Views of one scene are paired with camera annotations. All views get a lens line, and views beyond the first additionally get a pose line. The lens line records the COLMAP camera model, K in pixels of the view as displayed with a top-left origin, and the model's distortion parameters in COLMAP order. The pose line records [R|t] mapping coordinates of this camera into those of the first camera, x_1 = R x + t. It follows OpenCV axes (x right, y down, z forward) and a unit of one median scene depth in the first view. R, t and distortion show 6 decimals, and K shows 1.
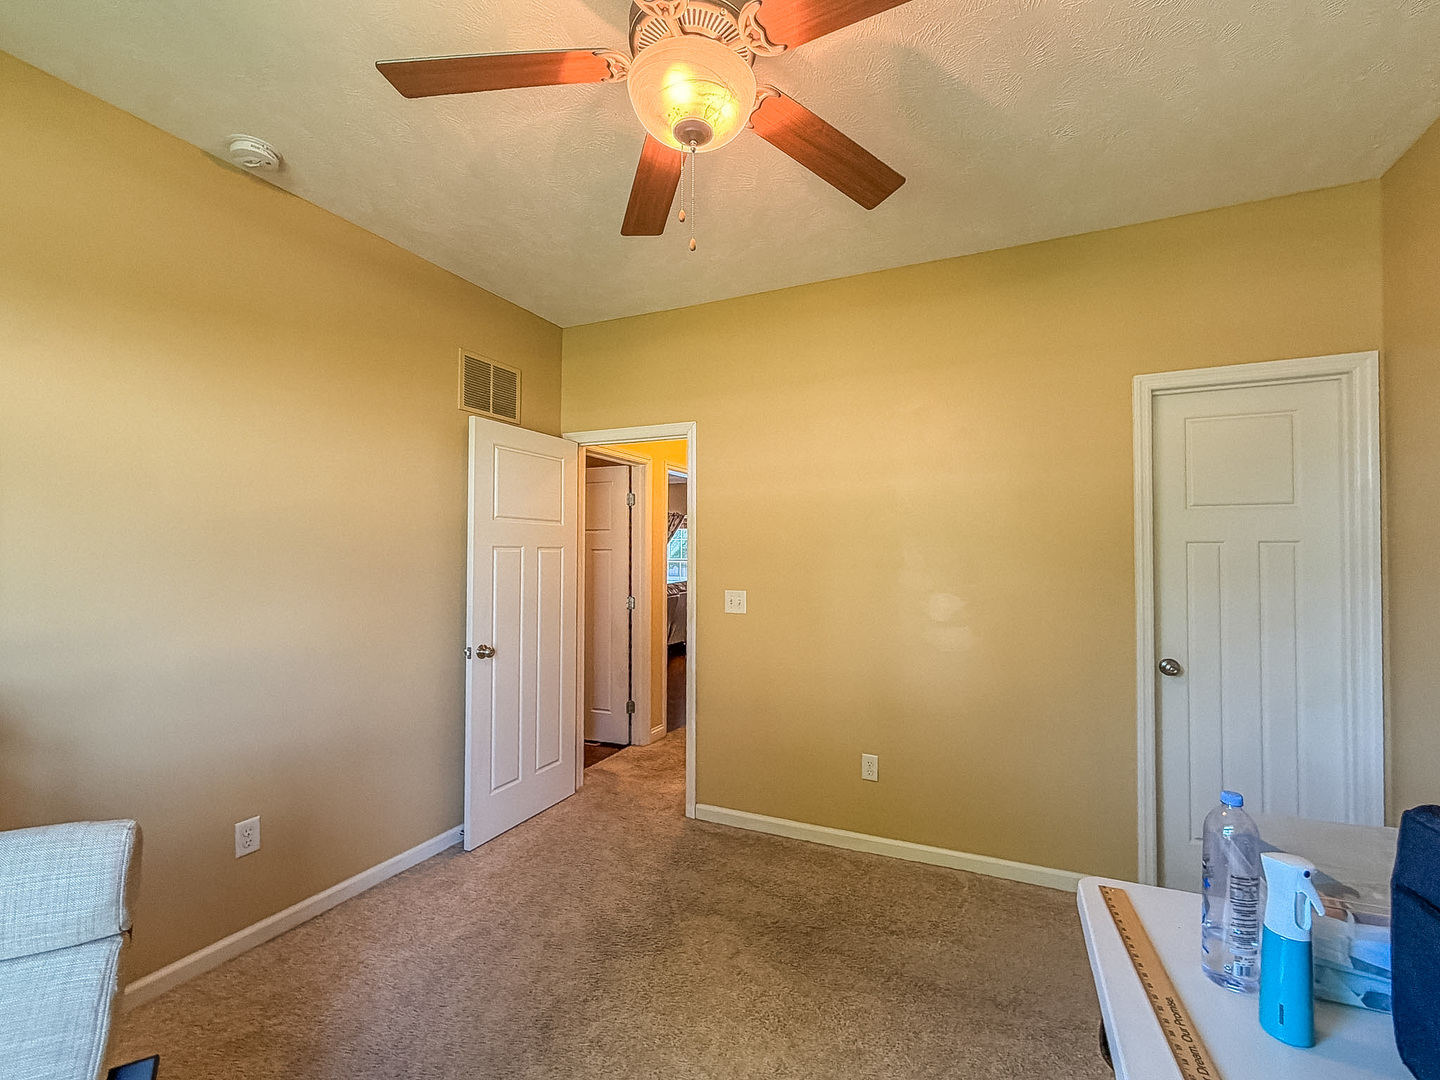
lens RADIAL K [[616.0, 0, 712.0], [0, 616.0, 539.5], [0, 0, 1]] dist [-0.001163, -0.000106]
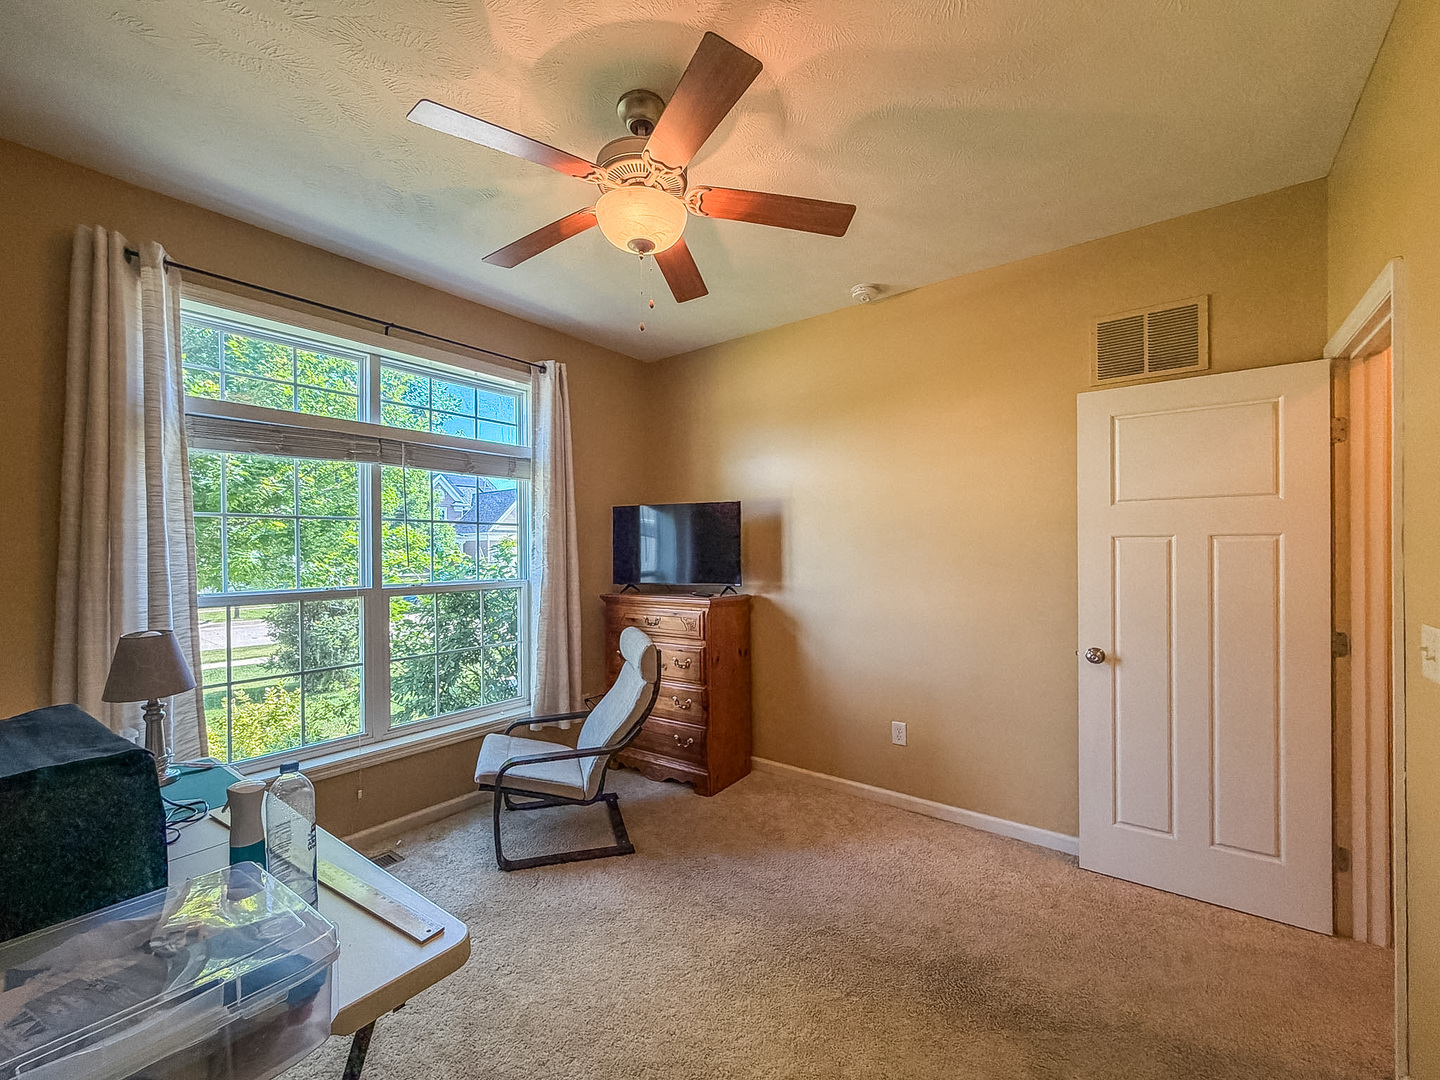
lens RADIAL K [[616.0, 0, 712.0], [0, 616.0, 539.5], [0, 0, 1]] dist [-0.001163, -0.000106]
pose [[-0.216883, -0.019141, -0.976010, 0.588637], [0.018112, 0.999557, -0.023627, 0.025889], [0.976030, -0.022802, -0.216440, 0.636231]]
